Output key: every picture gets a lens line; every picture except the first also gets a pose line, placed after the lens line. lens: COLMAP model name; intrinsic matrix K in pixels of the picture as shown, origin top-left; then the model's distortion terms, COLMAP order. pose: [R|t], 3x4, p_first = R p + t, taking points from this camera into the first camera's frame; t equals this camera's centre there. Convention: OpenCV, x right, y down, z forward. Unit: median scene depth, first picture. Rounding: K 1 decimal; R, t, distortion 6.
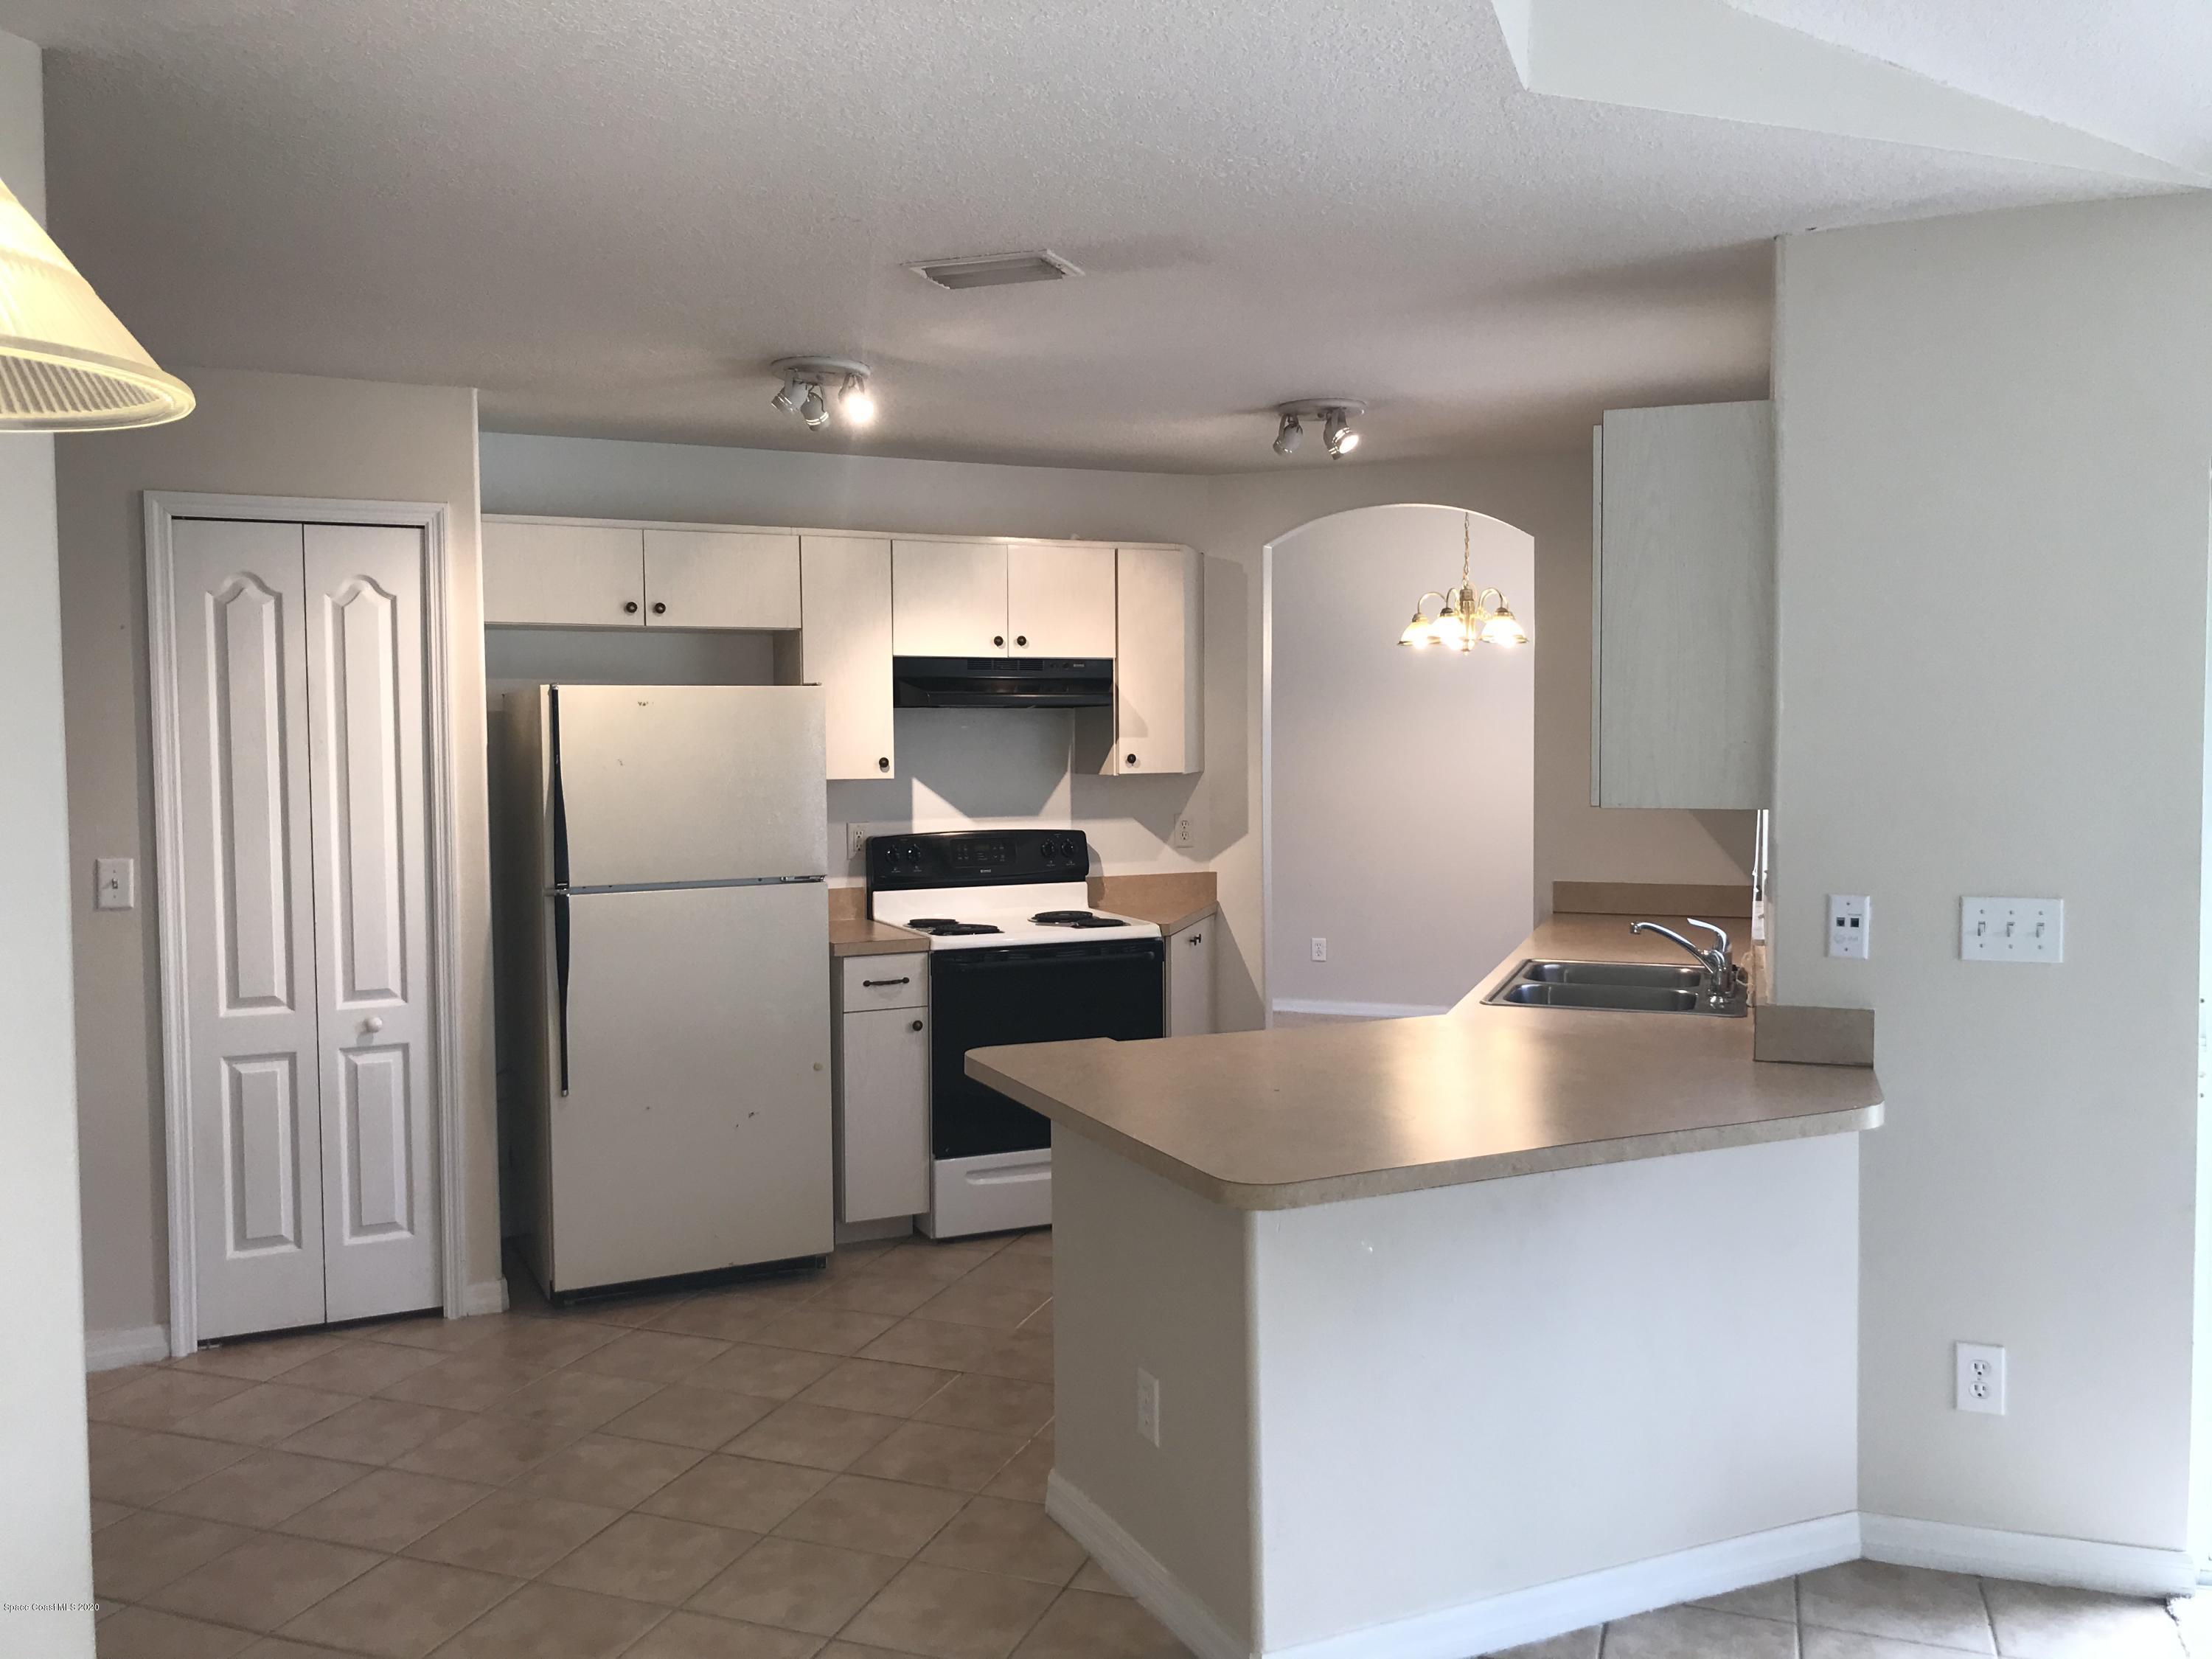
lens RADIAL K [[1793.6, 0, 1085.4], [0, 1793.6, 809.2], [0, 0, 1]] dist [0.034396, -0.043626]
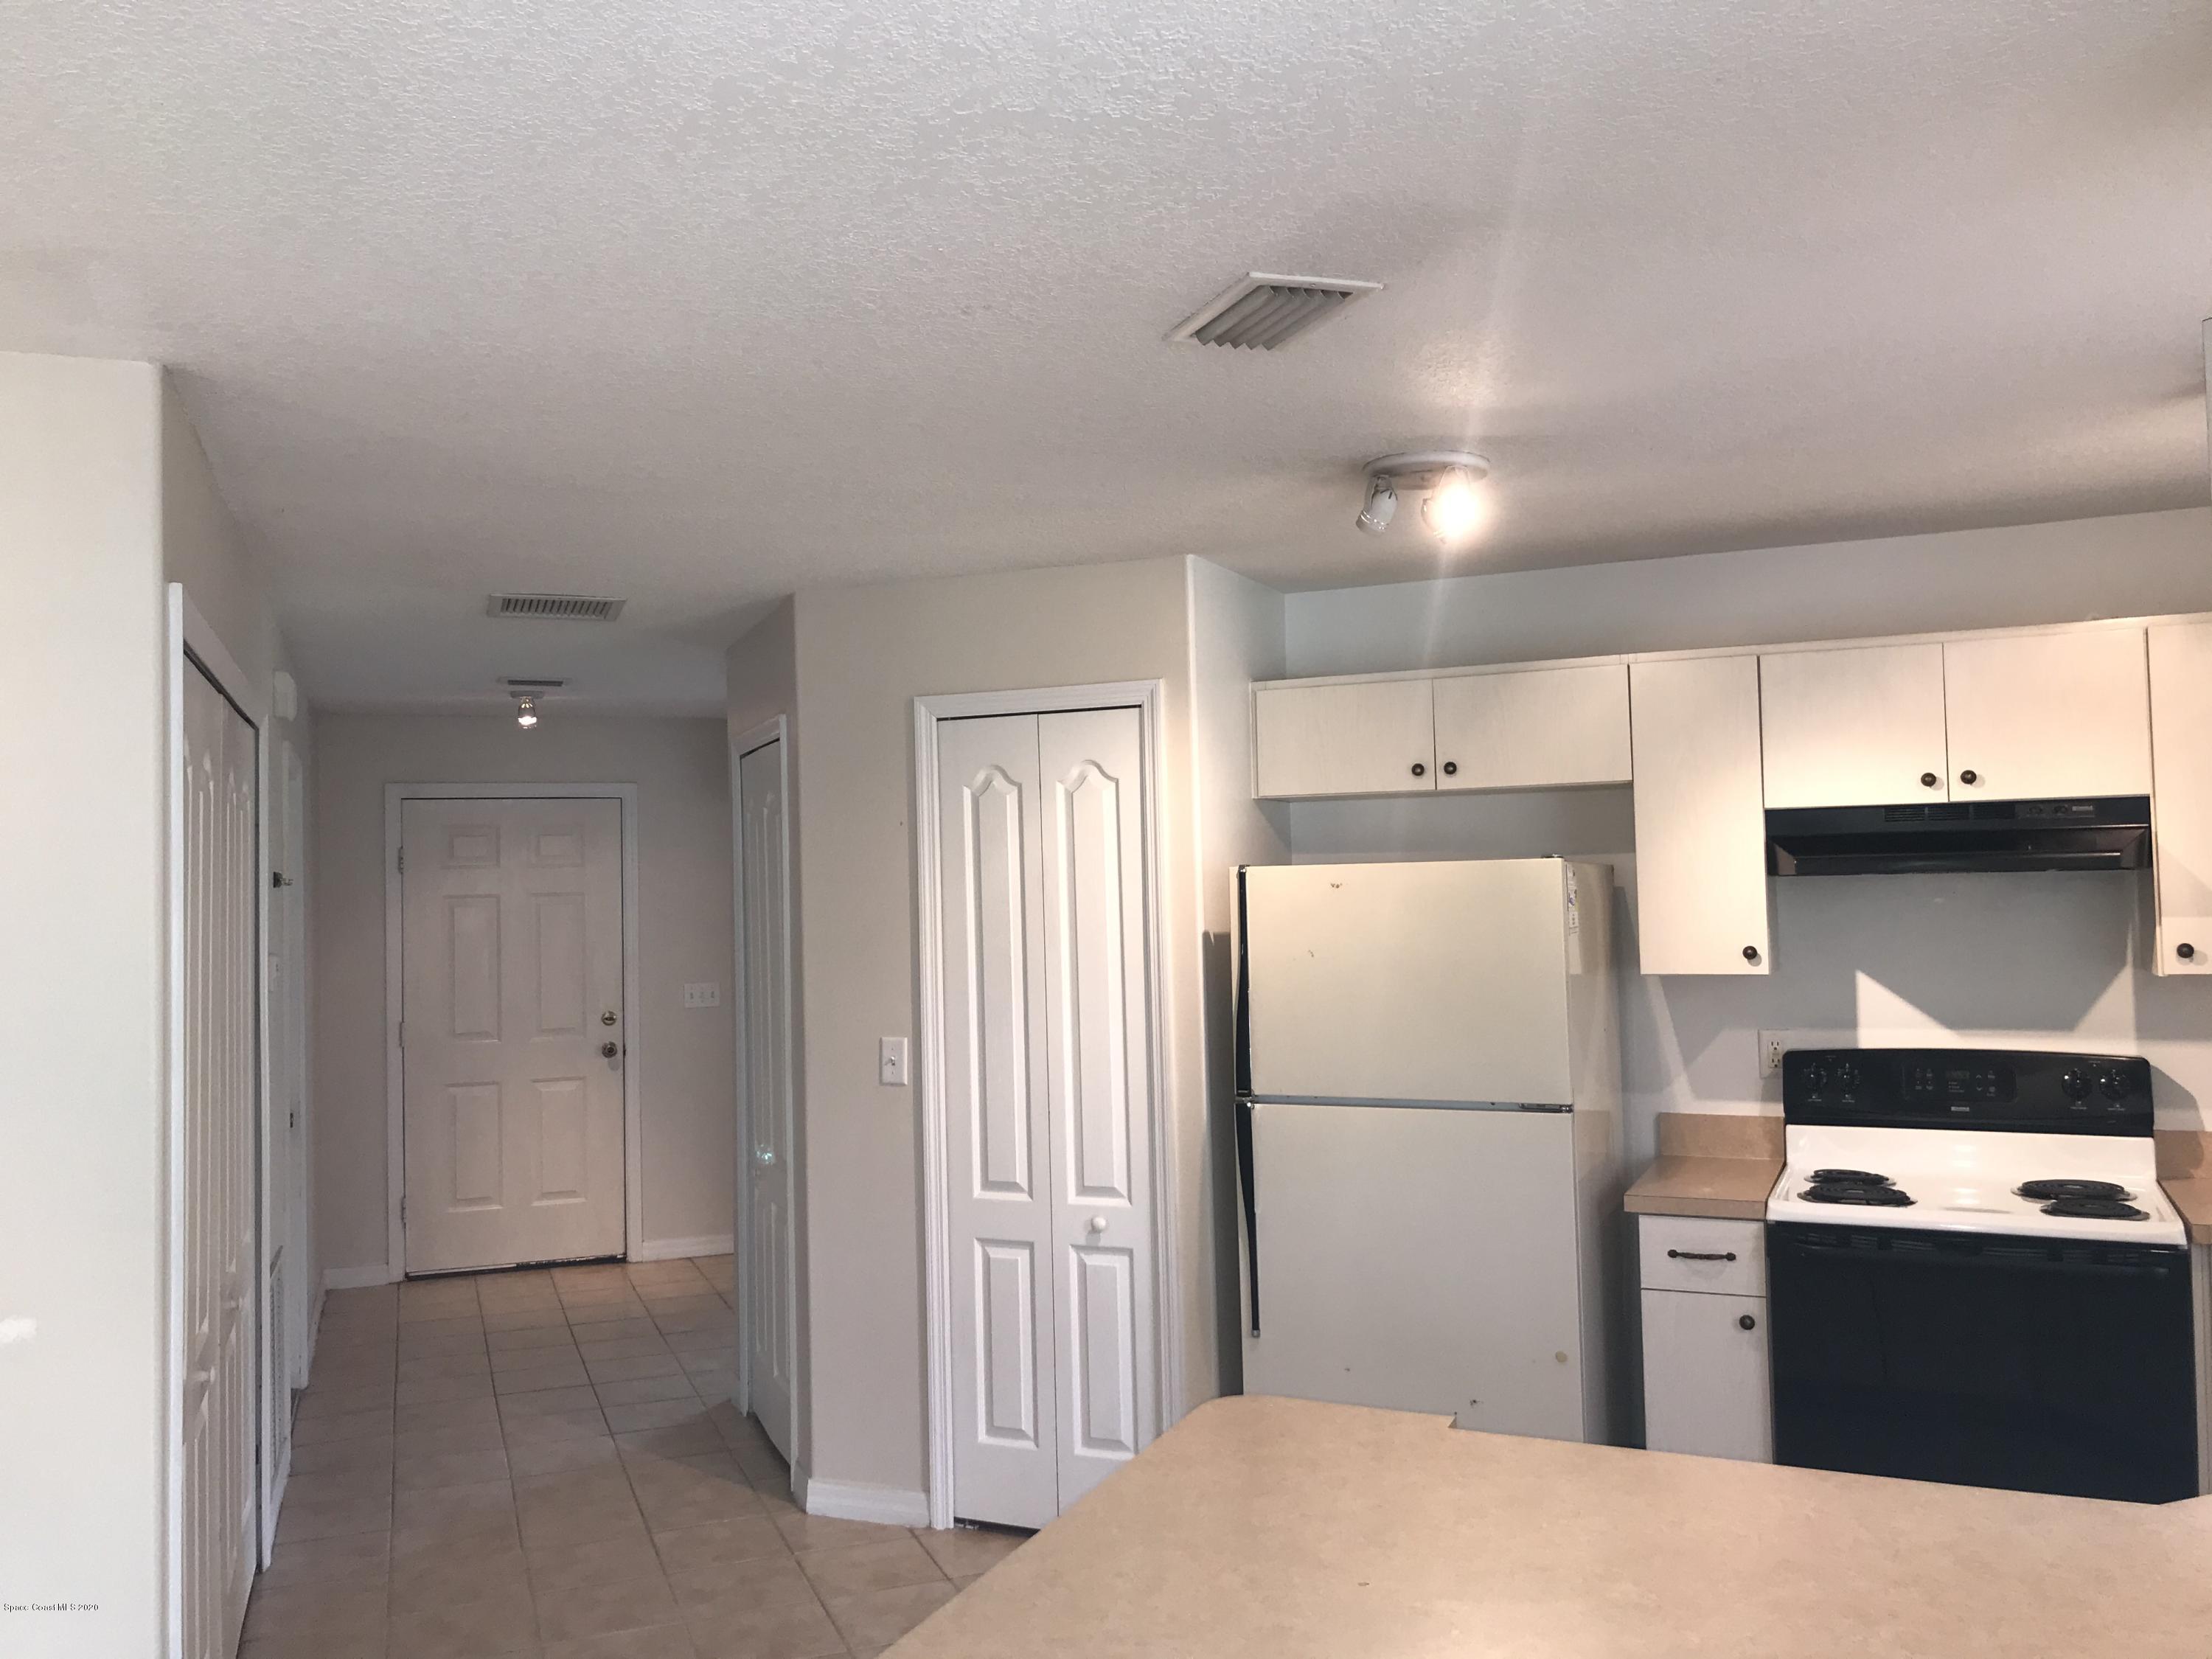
lens RADIAL K [[1793.6, 0, 1050.4], [0, 1793.6, 798.3], [0, 0, 1]] dist [0.034396, -0.043626]
pose [[0.641862, -0.047039, -0.765376, 0.337962], [-0.017401, 0.996966, -0.075866, -0.034274], [0.766623, 0.062014, 0.639096, 0.360914]]
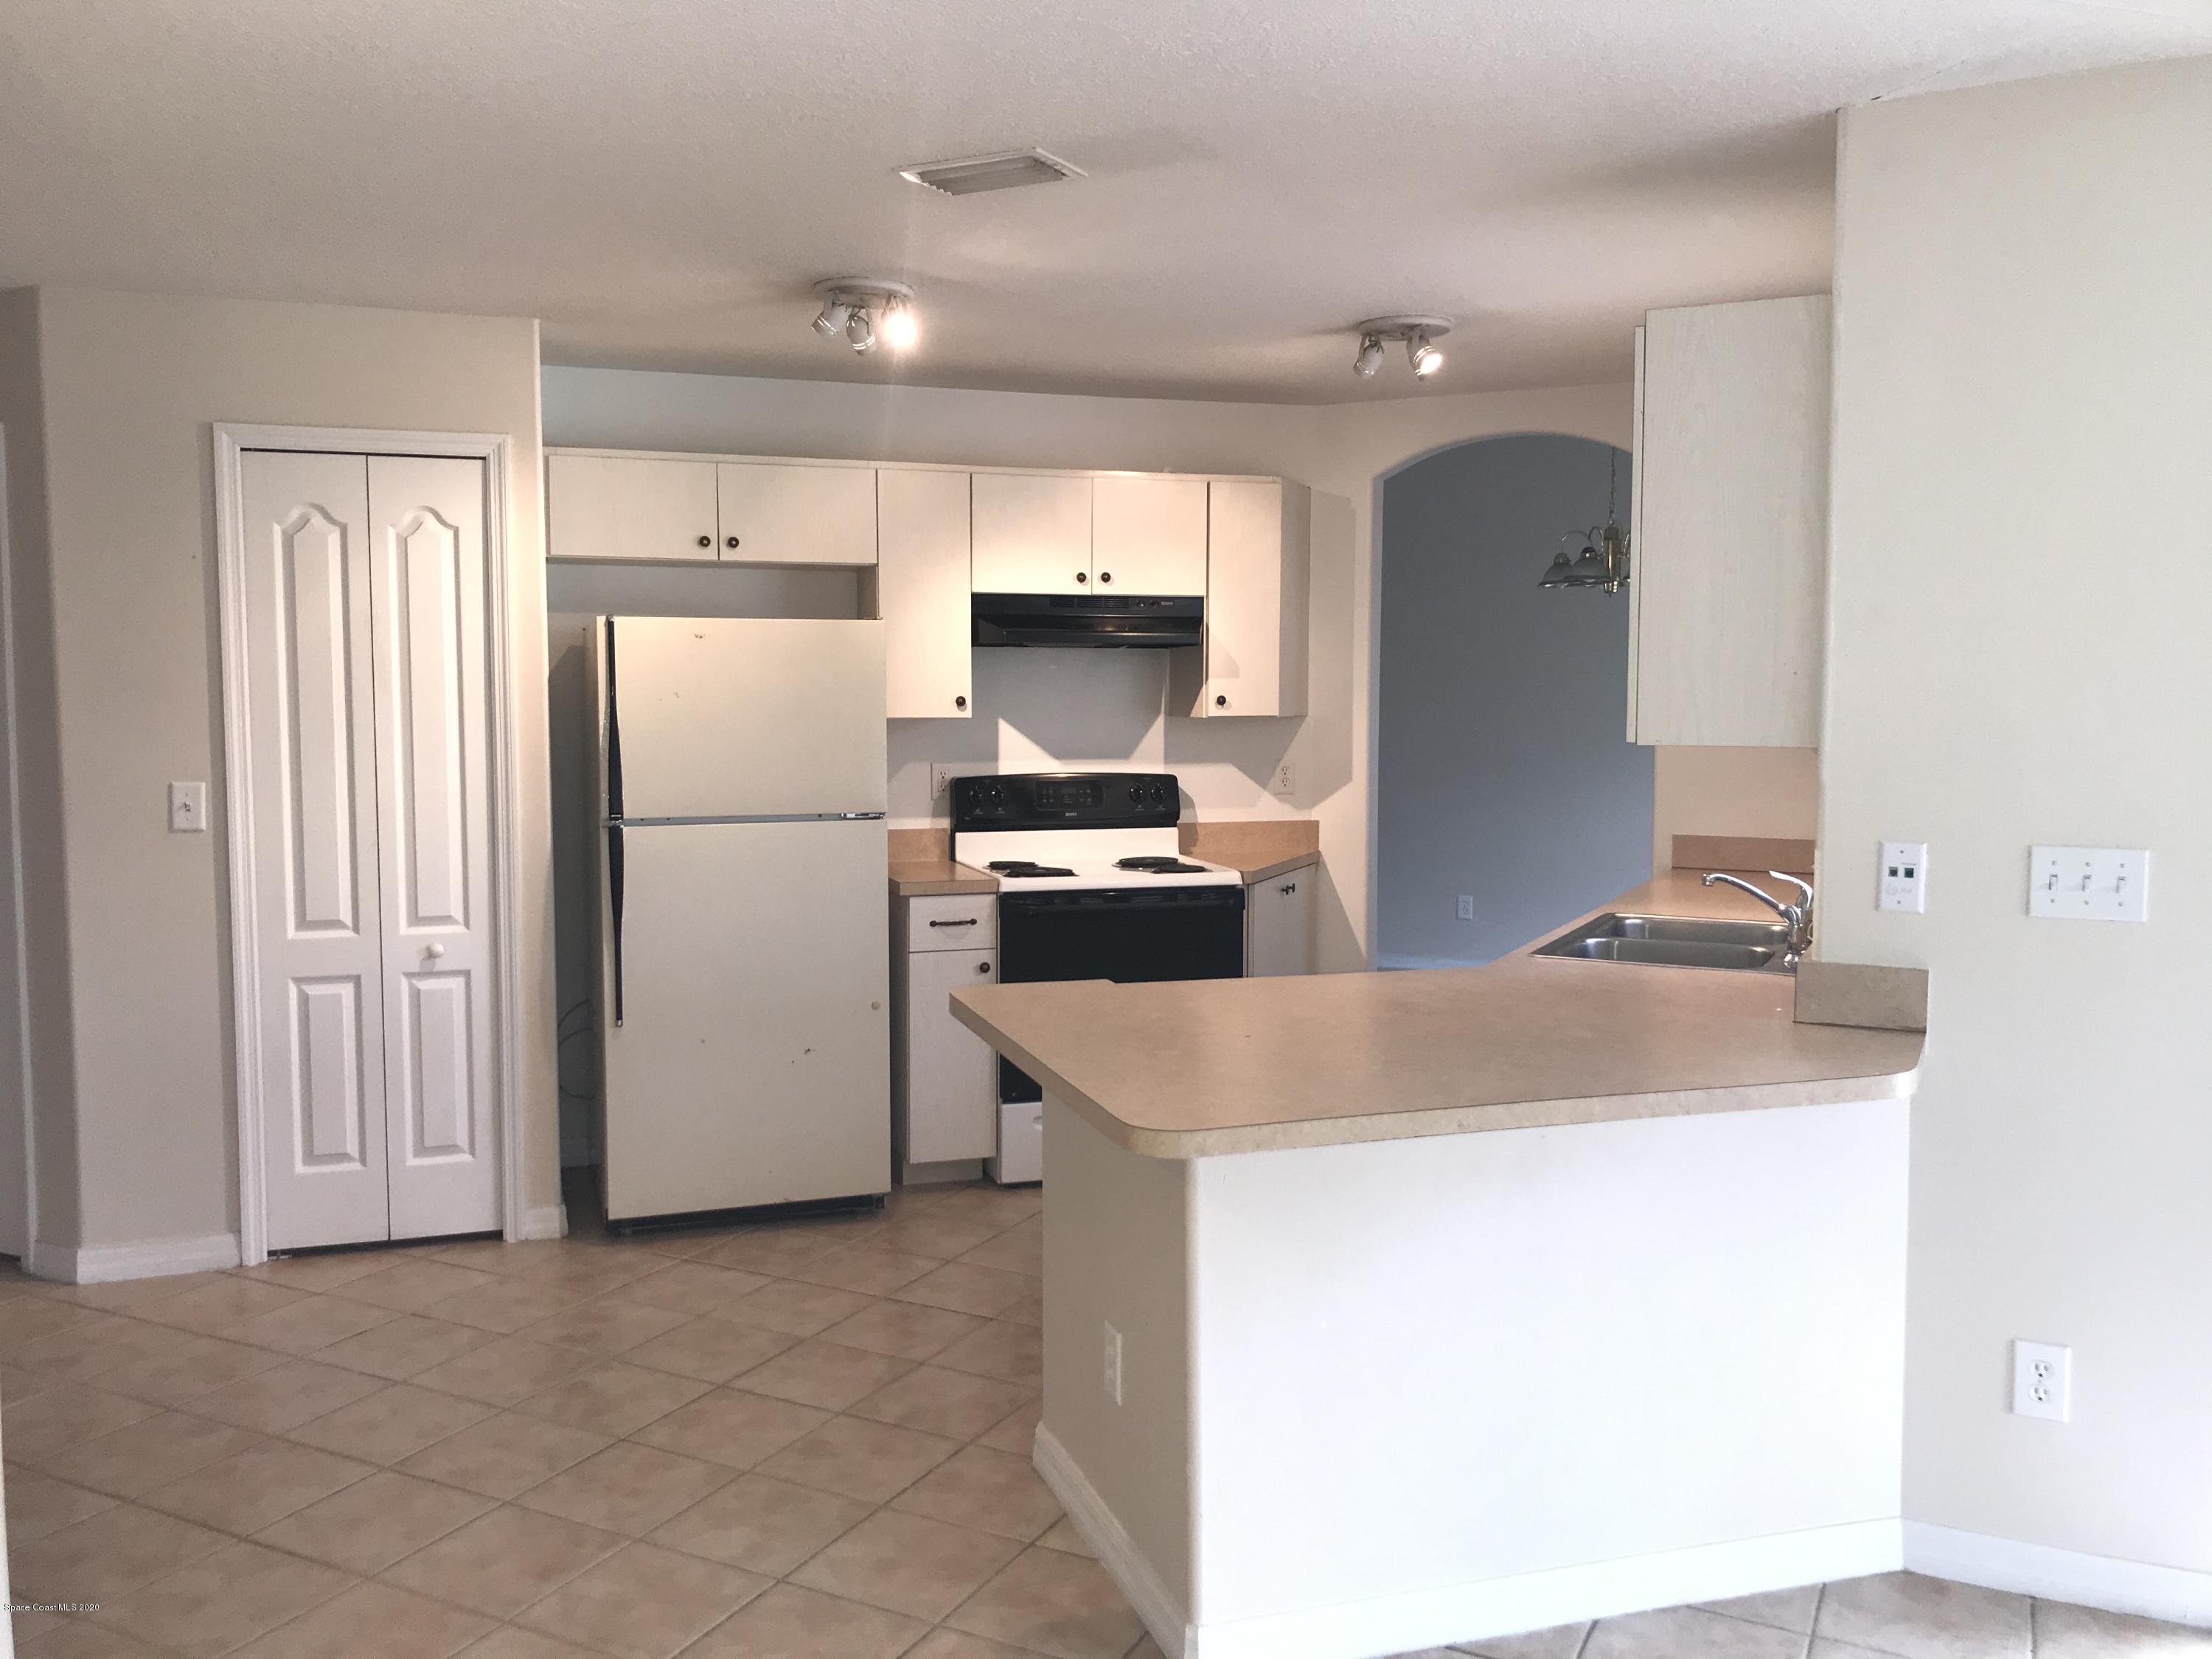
lens RADIAL K [[1793.6, 0, 1082.8], [0, 1793.6, 808.6], [0, 0, 1]] dist [0.034396, -0.043626]
pose [[0.992458, 0.016044, -0.121533, 0.090890], [-0.013234, 0.999627, 0.023900, 0.010583], [0.121871, -0.022111, 0.992300, 0.038956]]
